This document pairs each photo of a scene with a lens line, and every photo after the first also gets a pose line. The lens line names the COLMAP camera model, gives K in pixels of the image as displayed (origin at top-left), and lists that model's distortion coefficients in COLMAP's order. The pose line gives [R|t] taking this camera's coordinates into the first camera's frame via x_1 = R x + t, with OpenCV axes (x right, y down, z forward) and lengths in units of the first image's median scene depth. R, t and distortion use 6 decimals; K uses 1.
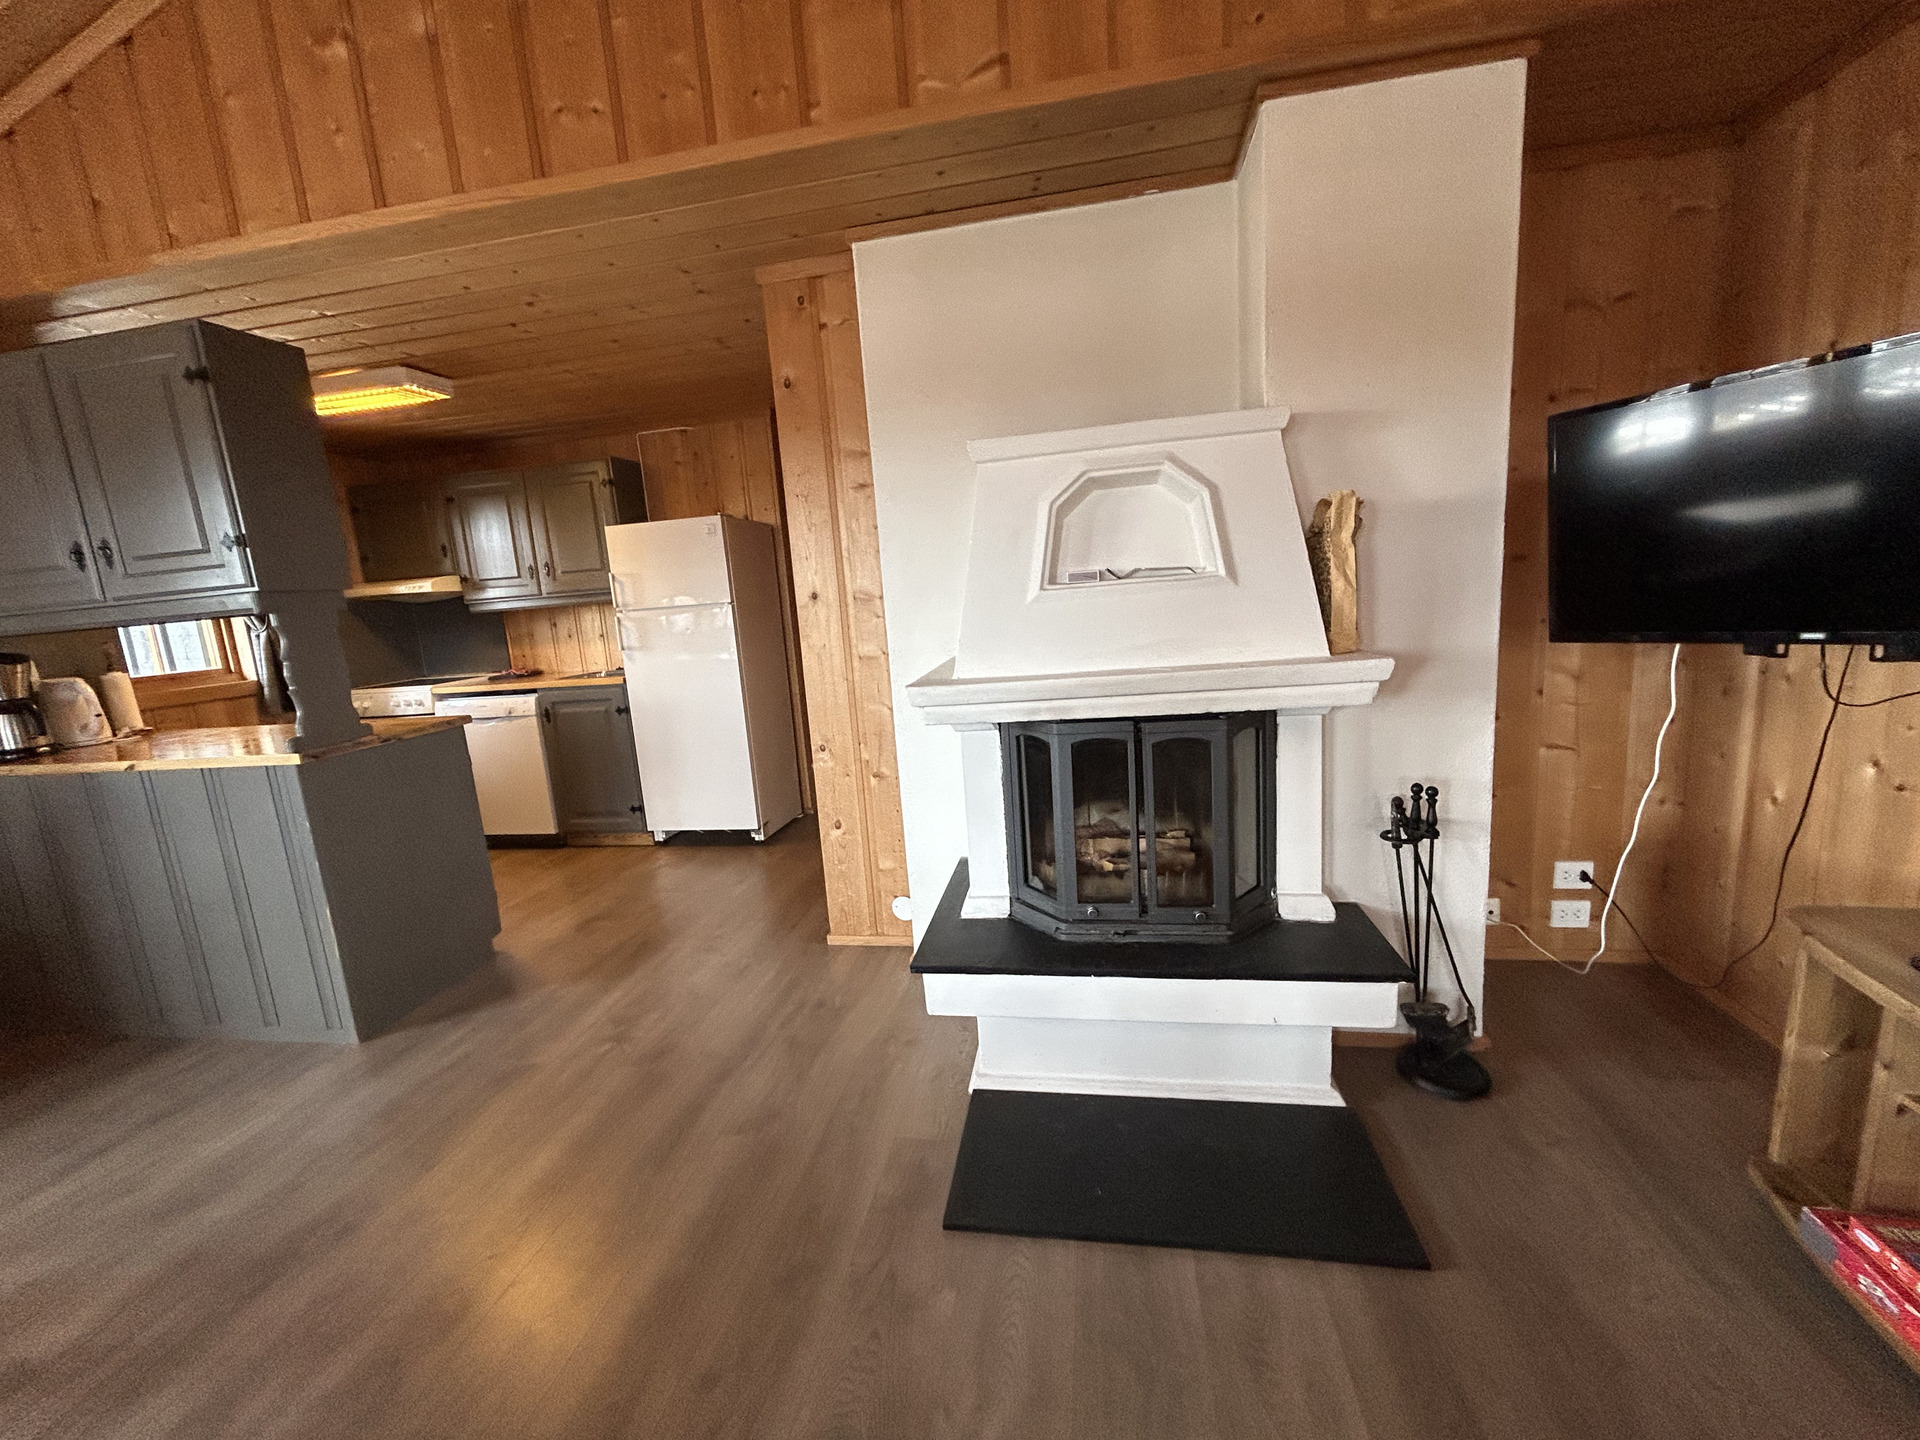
lens RADIAL K [[776.6, 0, 953.9], [0, 776.6, 720.6], [0, 0, 1]] dist [-0.001924, 0.004394]
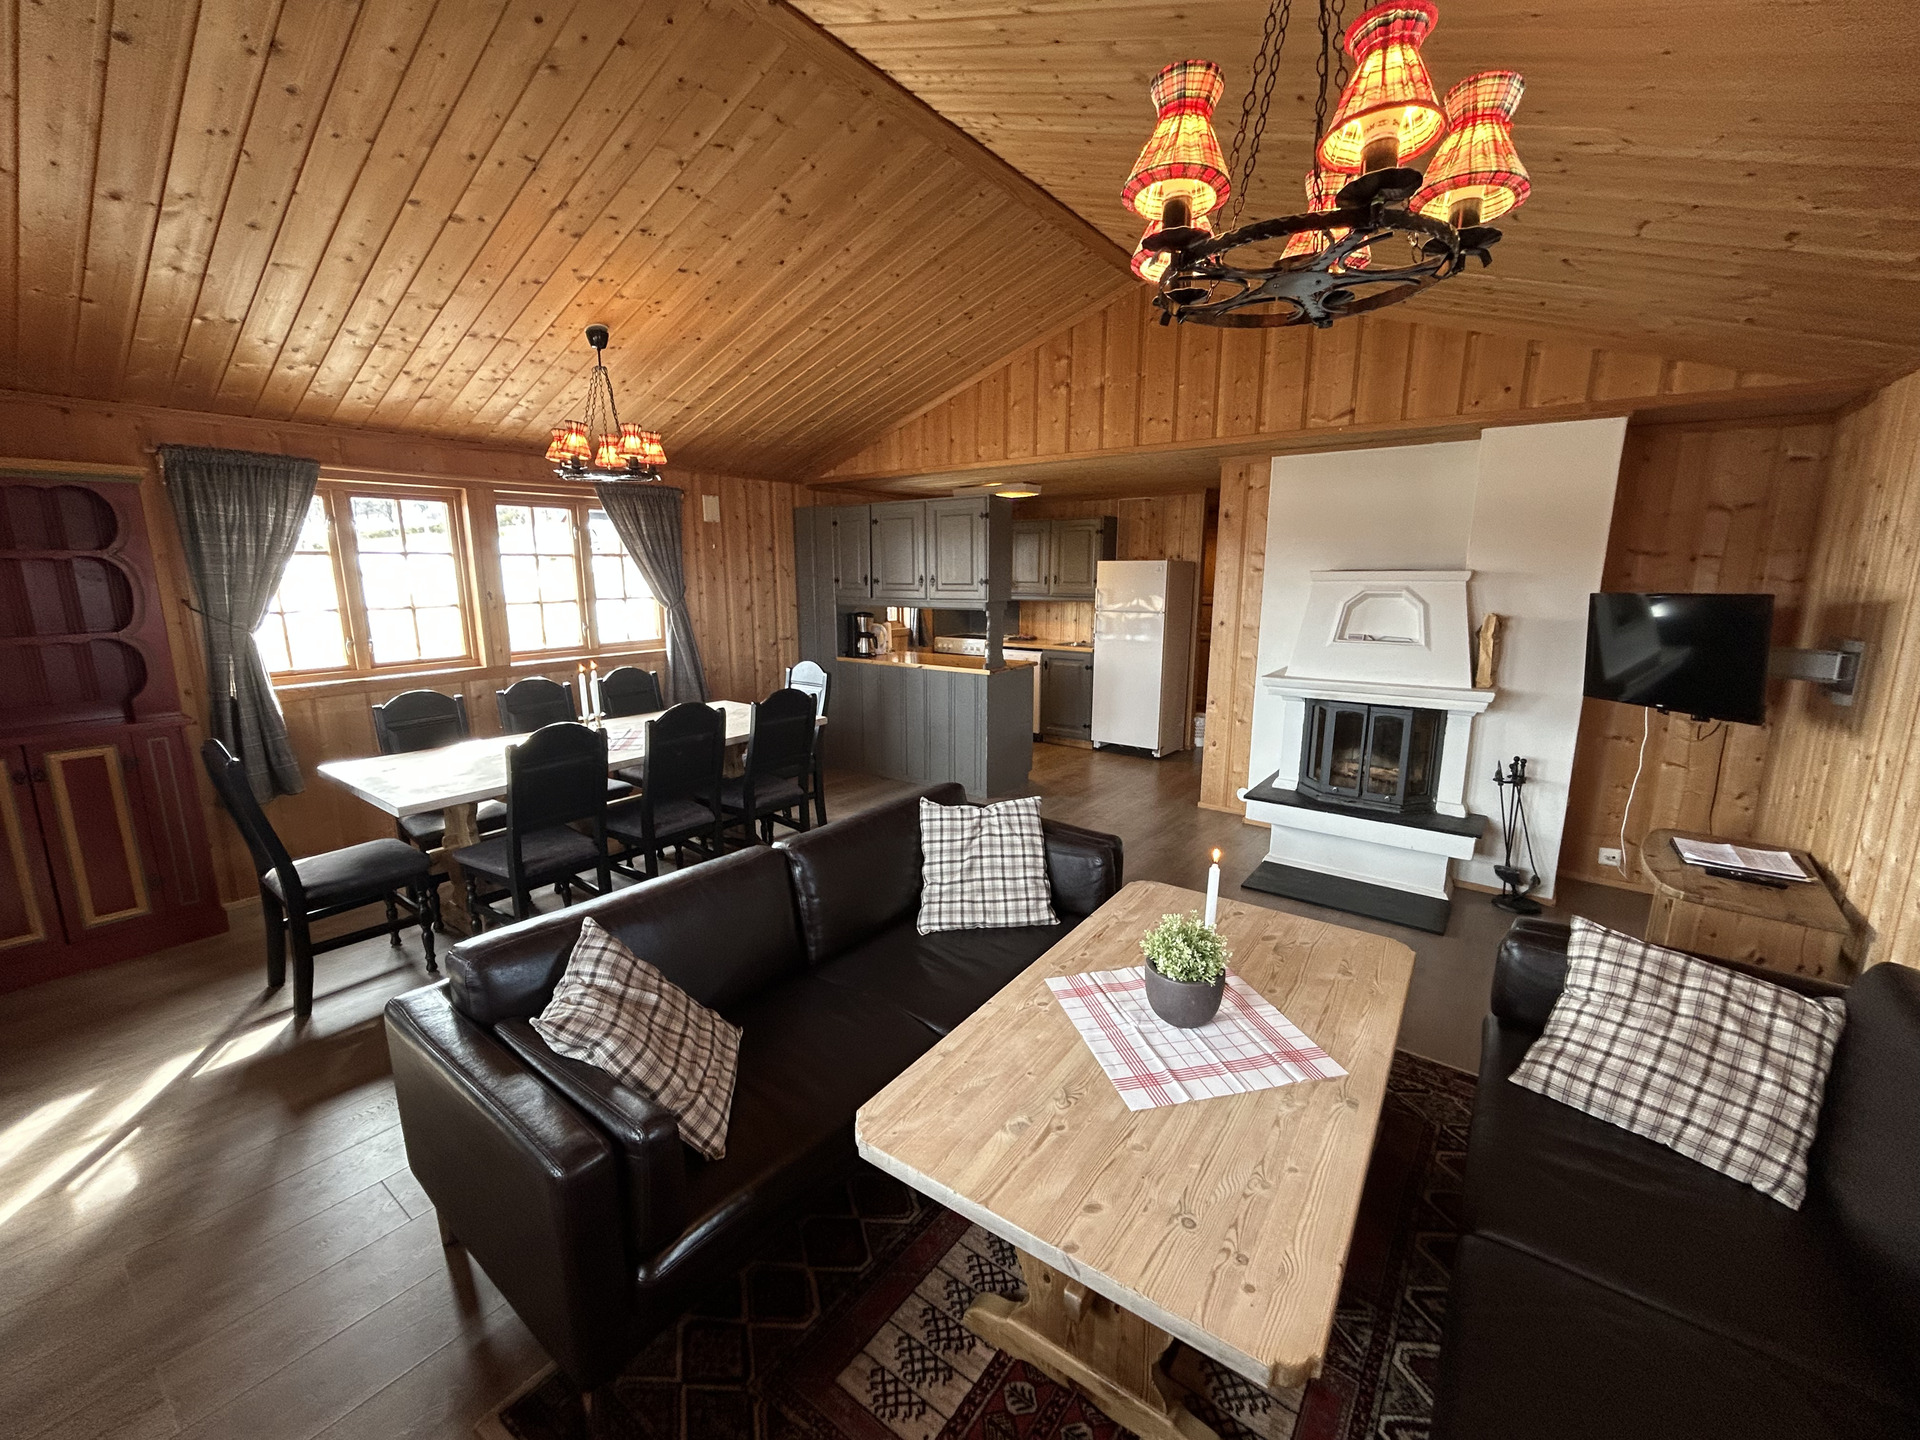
lens RADIAL K [[776.6, 0, 953.9], [0, 776.6, 720.6], [0, 0, 1]] dist [-0.001924, 0.004394]
pose [[0.889078, 0.157530, -0.429795, 0.109094], [-0.141643, 0.987514, 0.068944, 0.045454], [0.435290, -0.000419, 0.900290, -1.171618]]
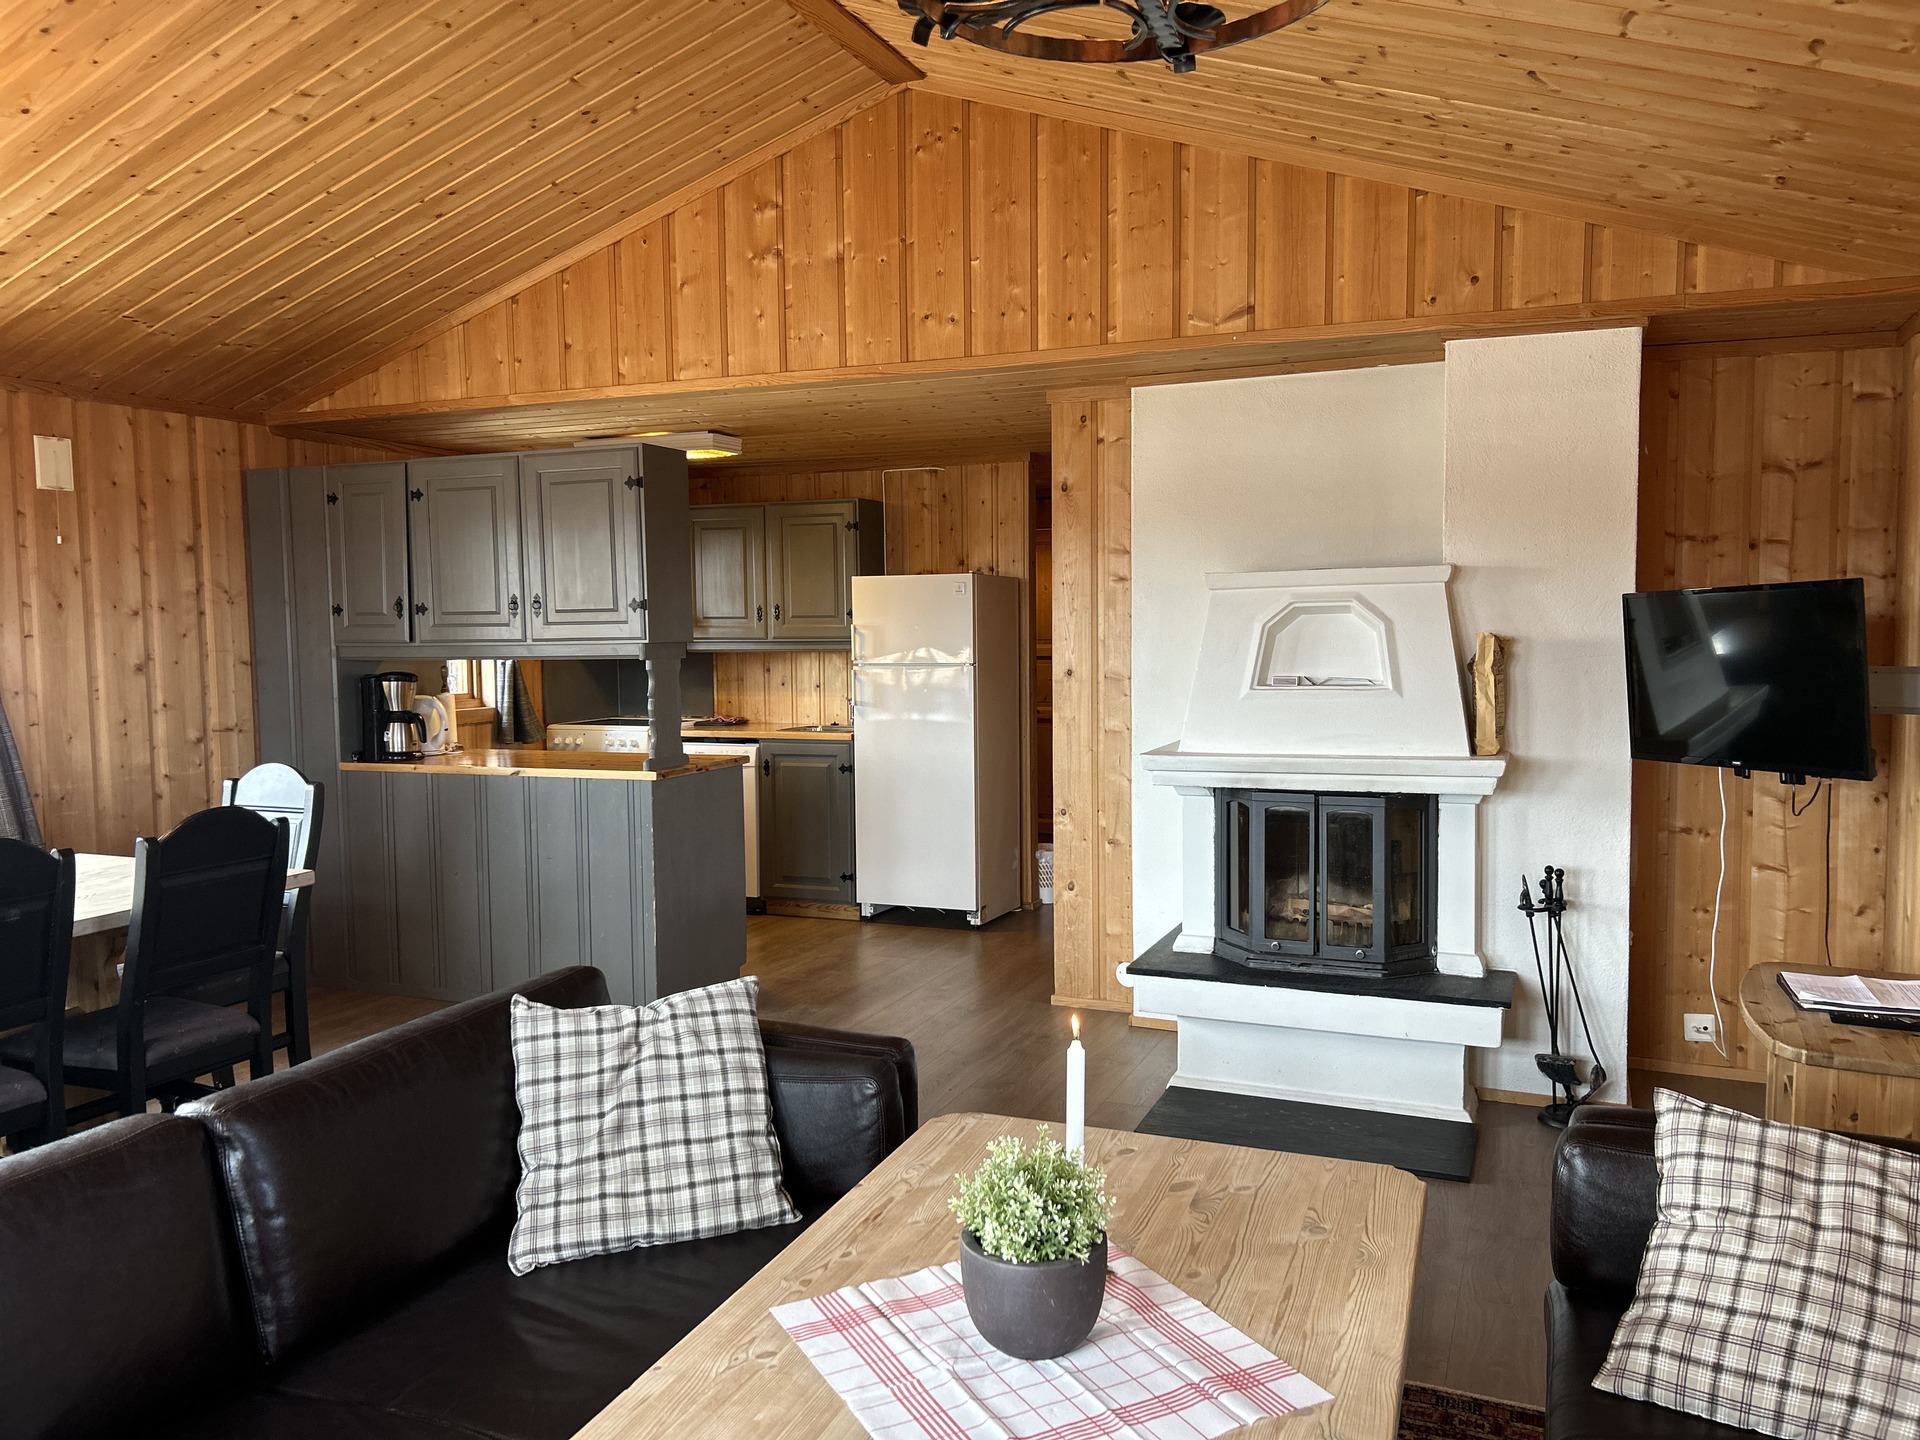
lens RADIAL K [[1443.2, 0, 959.6], [0, 1443.2, 723.1], [0, 0, 1]] dist [0.054632, -0.055782]
pose [[0.974052, 0.077300, -0.212714, 0.123012], [-0.096785, 0.991859, -0.082755, 0.108123], [0.204586, 0.101195, 0.973604, -1.149980]]
